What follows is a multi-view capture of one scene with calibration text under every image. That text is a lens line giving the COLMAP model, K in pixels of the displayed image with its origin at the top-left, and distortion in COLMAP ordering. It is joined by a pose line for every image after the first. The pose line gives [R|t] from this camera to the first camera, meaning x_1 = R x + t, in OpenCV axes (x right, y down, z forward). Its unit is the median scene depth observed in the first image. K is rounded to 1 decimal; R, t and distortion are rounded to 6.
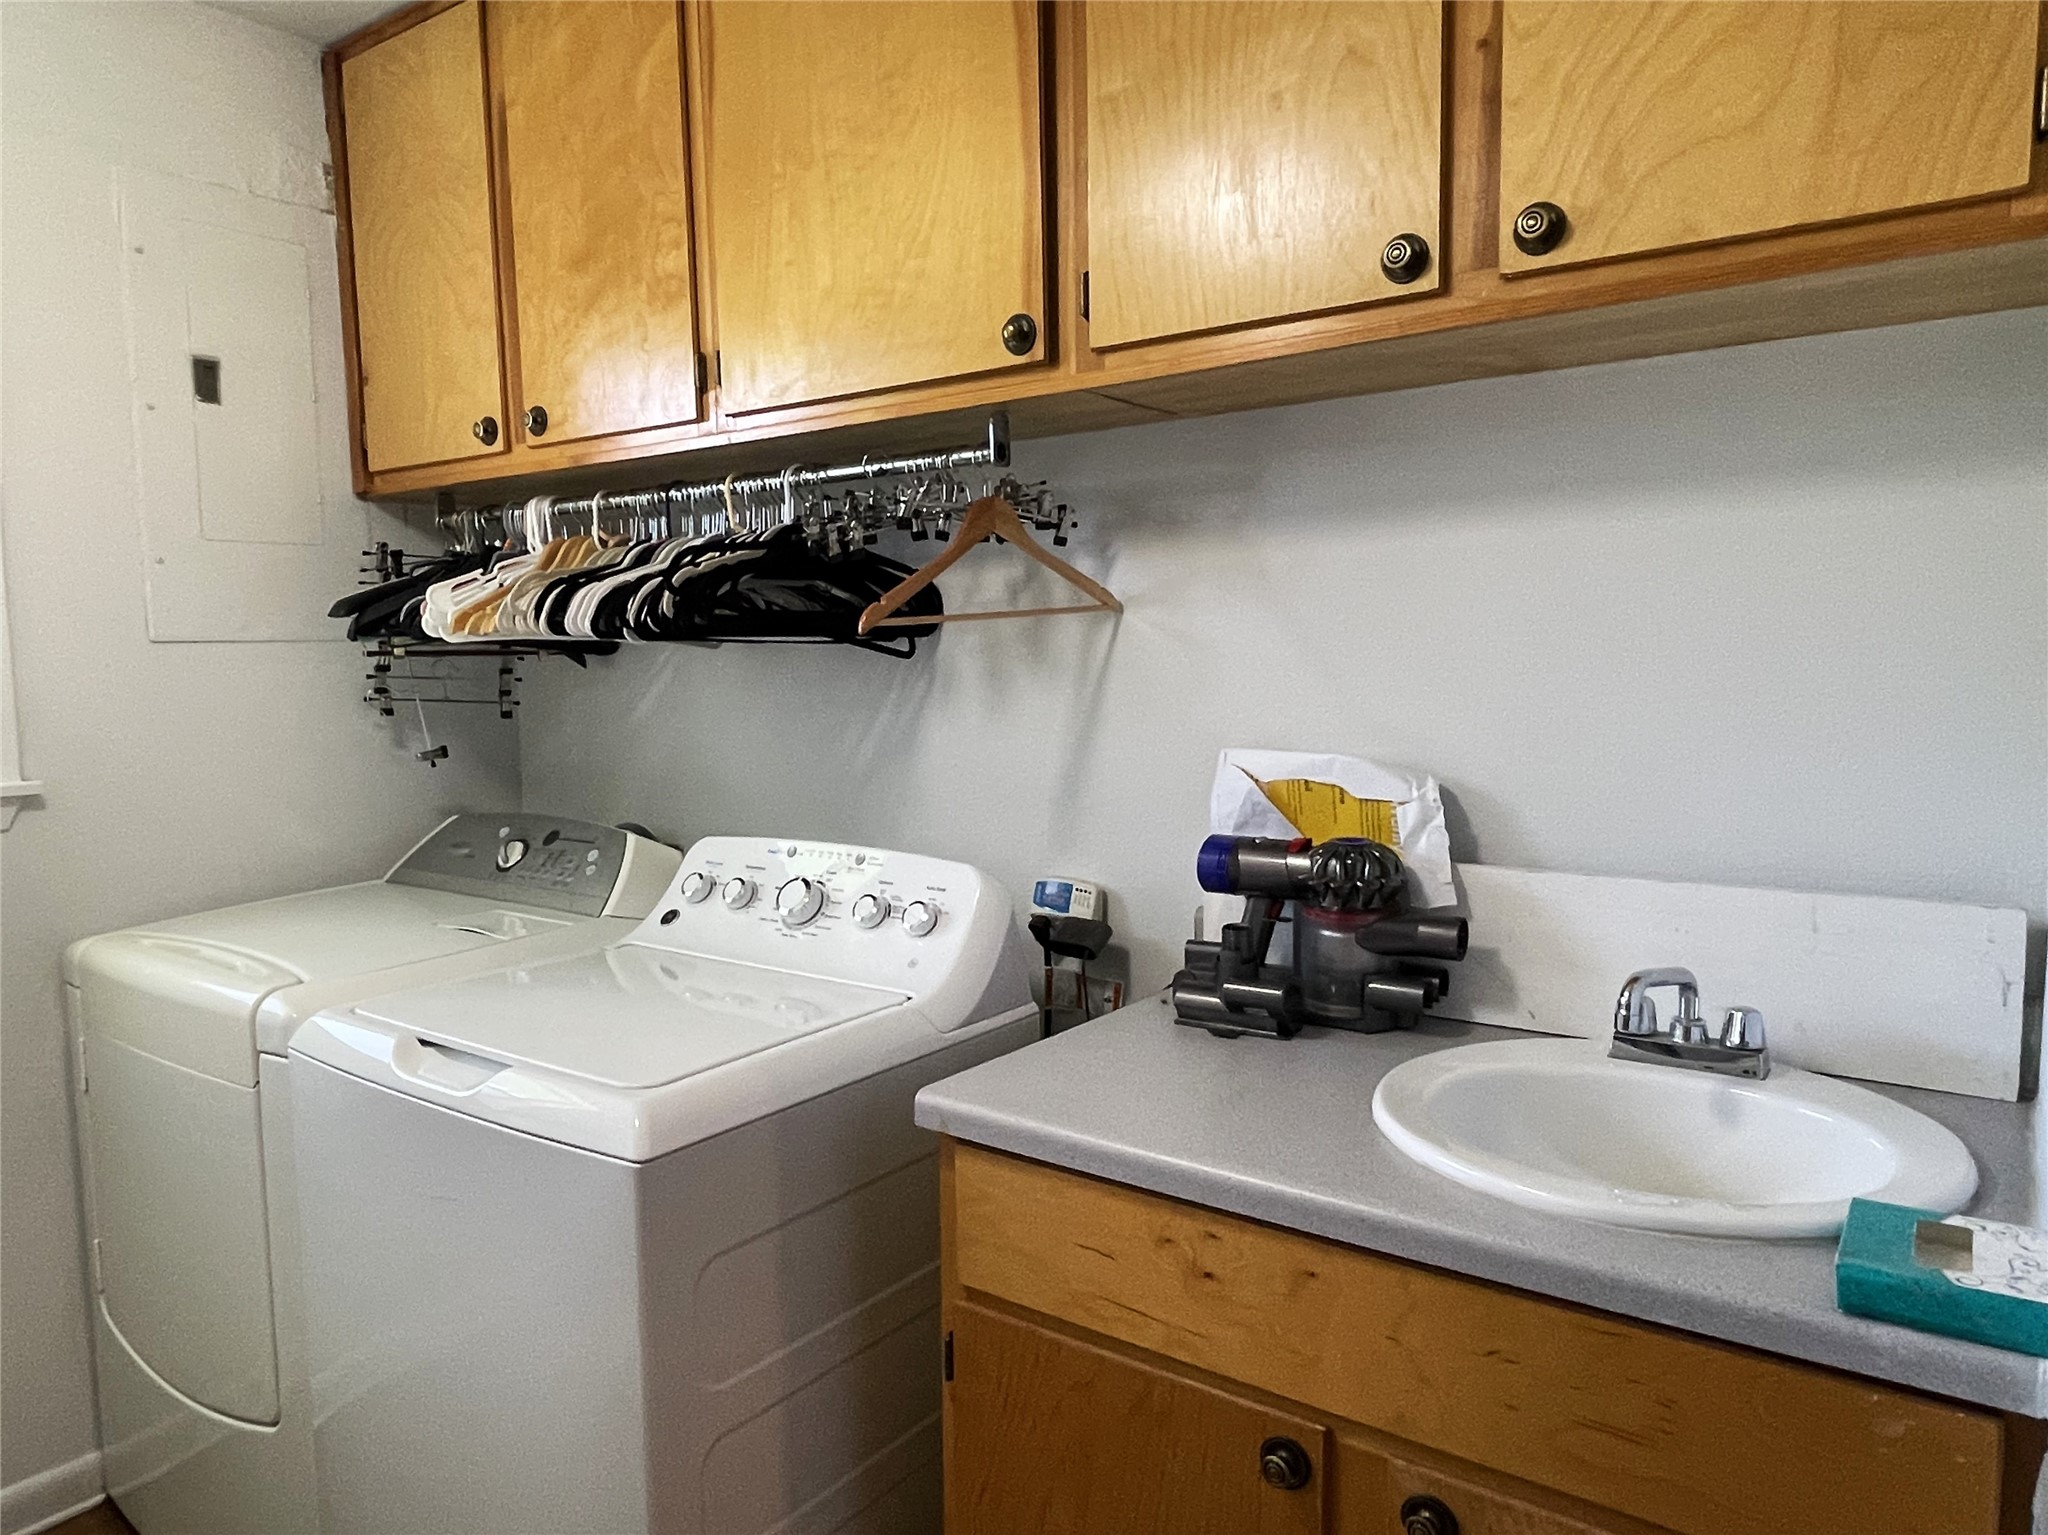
lens RADIAL K [[1344.3, 0, 1016.9], [0, 1344.3, 778.8], [0, 0, 1]] dist [-0.005193, -0.001711]
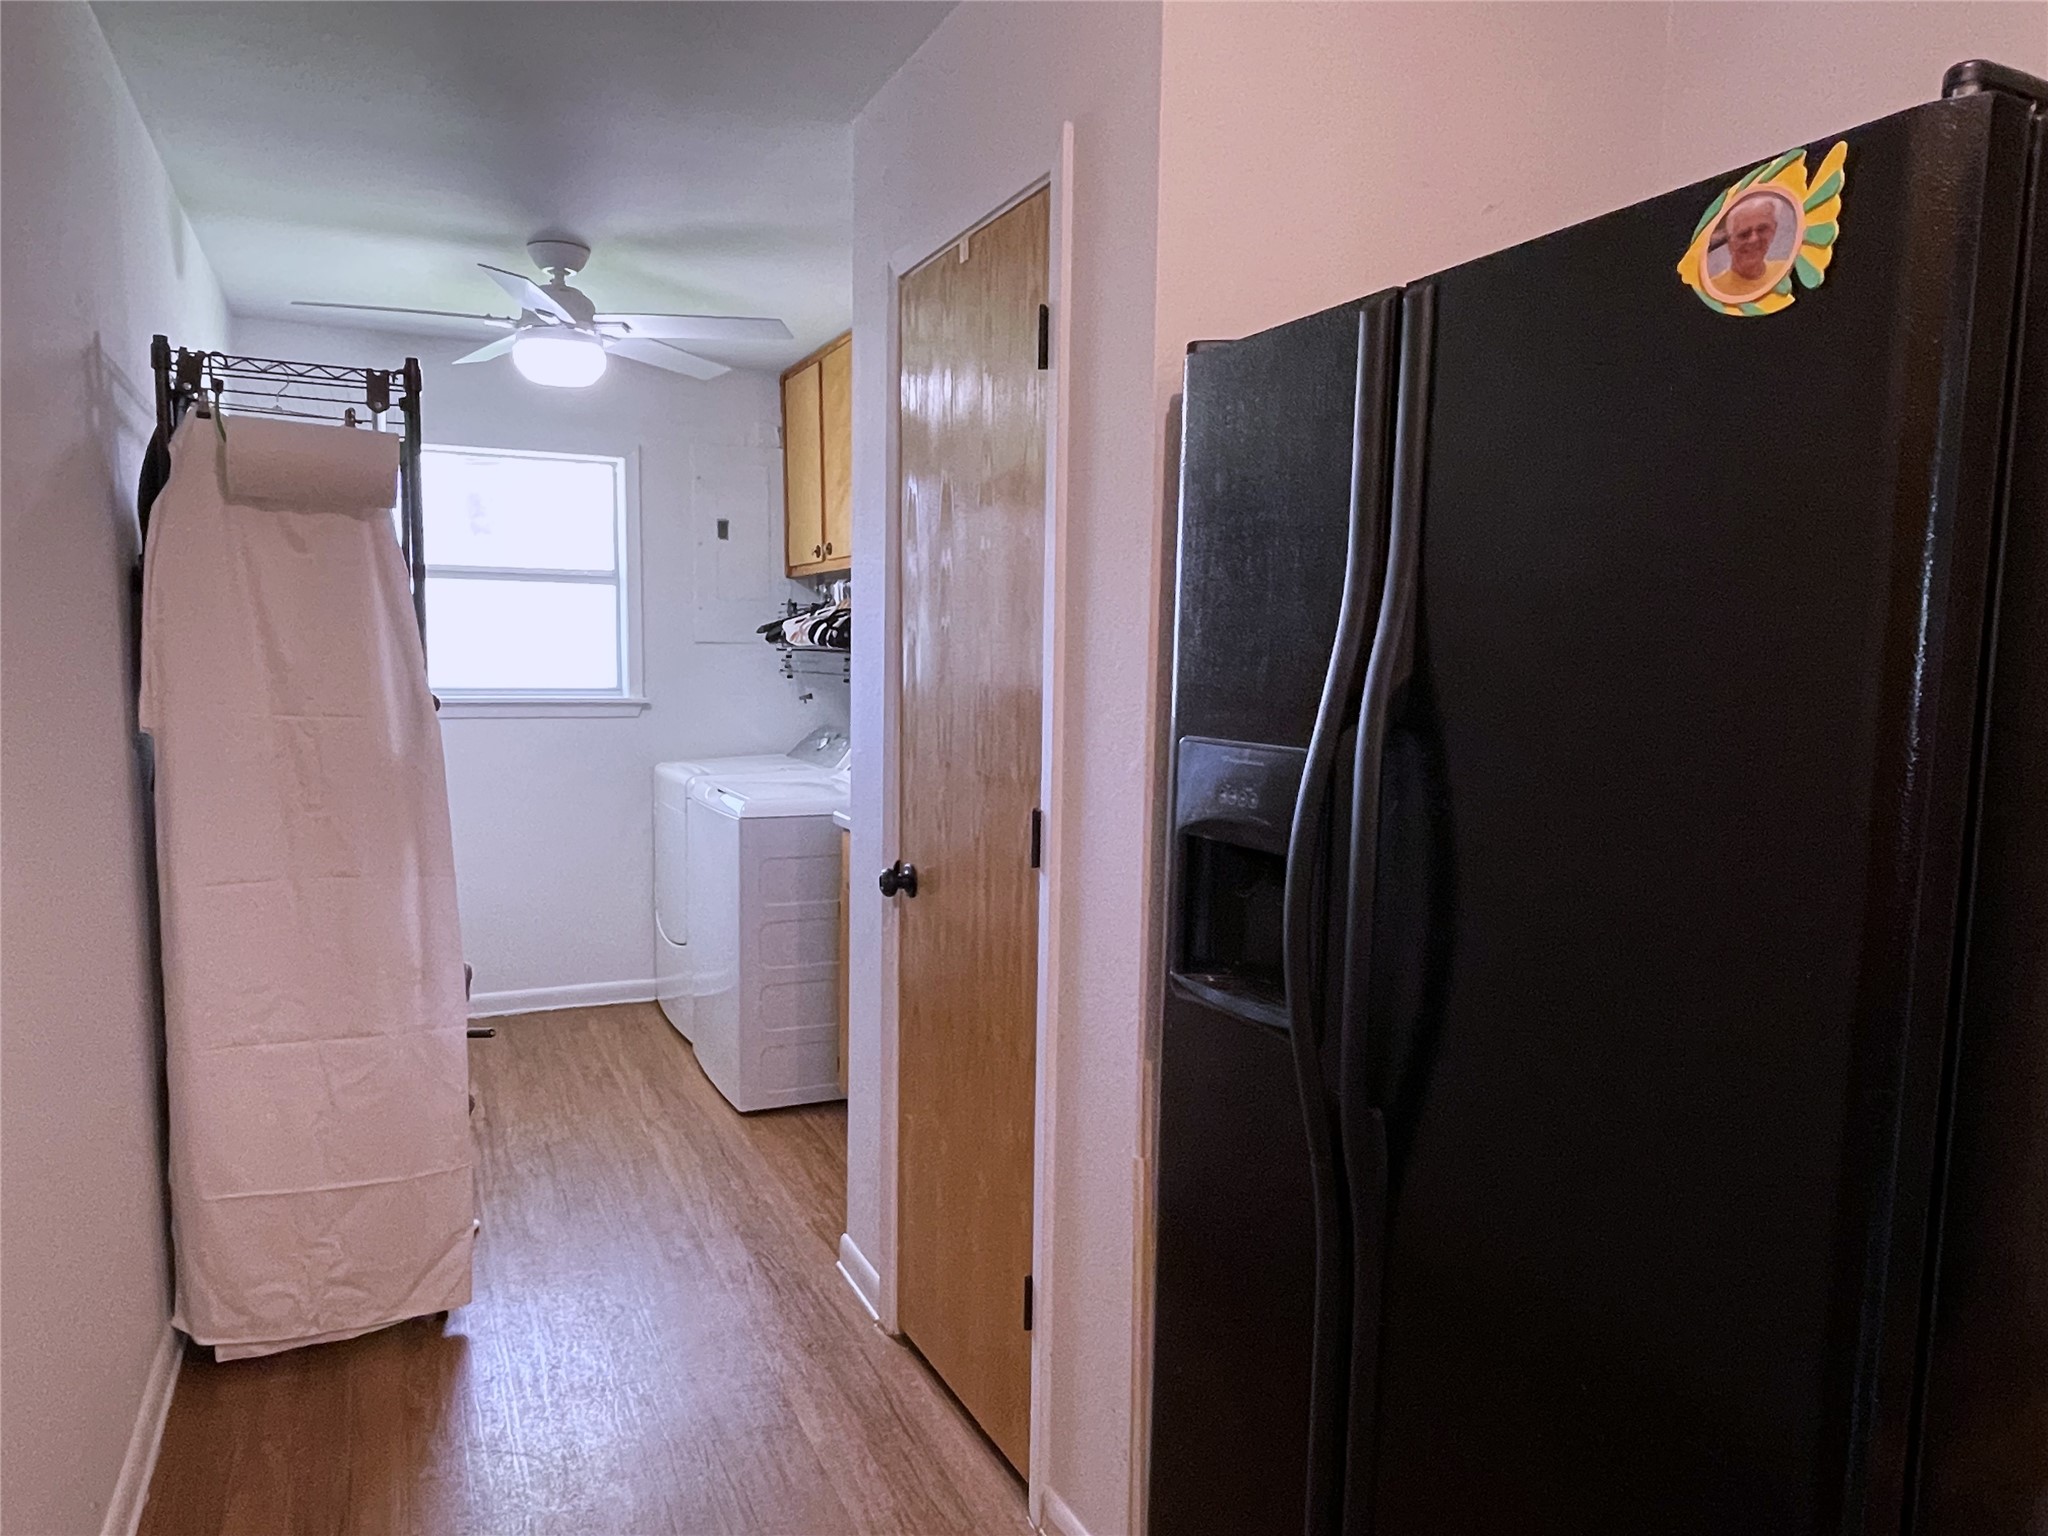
lens RADIAL K [[1344.3, 0, 1028.3], [0, 1344.3, 769.9], [0, 0, 1]] dist [-0.005193, -0.001711]
pose [[0.882490, 0.067863, -0.465409, 0.966573], [-0.069248, 0.997499, 0.014144, 0.046856], [0.465205, 0.019746, 0.884983, -0.798592]]
